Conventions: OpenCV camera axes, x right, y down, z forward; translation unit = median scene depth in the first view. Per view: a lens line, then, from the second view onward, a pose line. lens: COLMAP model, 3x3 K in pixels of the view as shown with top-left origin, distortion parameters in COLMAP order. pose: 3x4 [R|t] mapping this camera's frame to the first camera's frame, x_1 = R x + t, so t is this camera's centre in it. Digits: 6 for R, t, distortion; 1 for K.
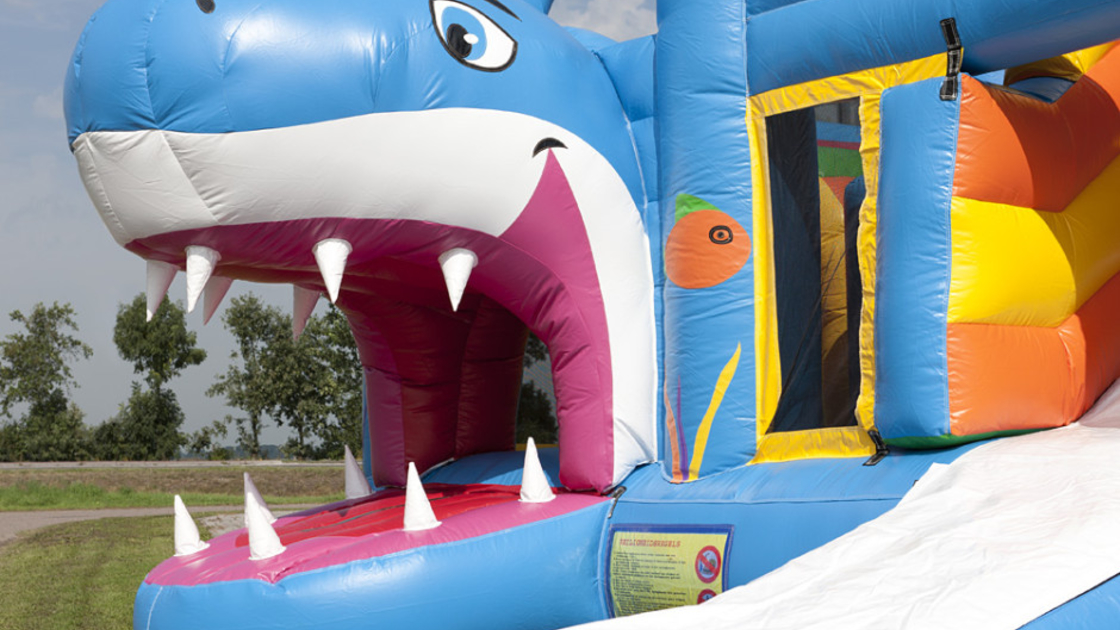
lens RADIAL K [[1683.9, 0, 547.3], [0, 1683.9, 287.8], [0, 0, 1]] dist [0.004015, 0.000000]
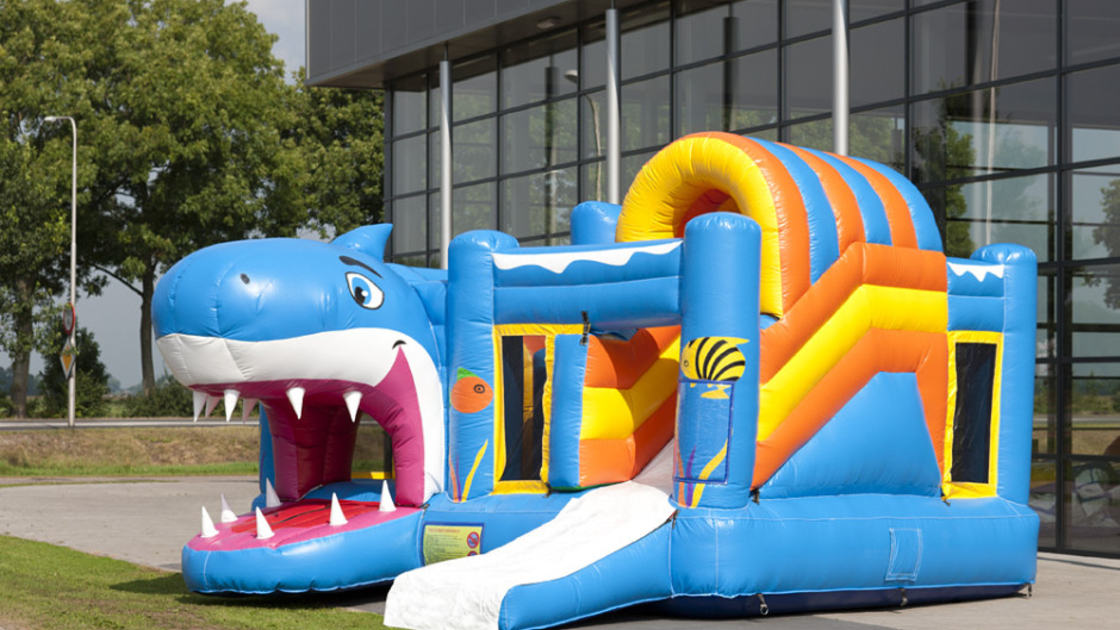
lens RADIAL K [[2511.8, 0, 559.9], [0, 2511.8, 316.1], [0, 0, 1]] dist [-0.065325, 0.000000]
pose [[0.975110, 0.016192, 0.221131, -0.512199], [-0.031898, 0.997200, 0.067637, -0.347260], [-0.219417, -0.073007, 0.972896, -2.158372]]
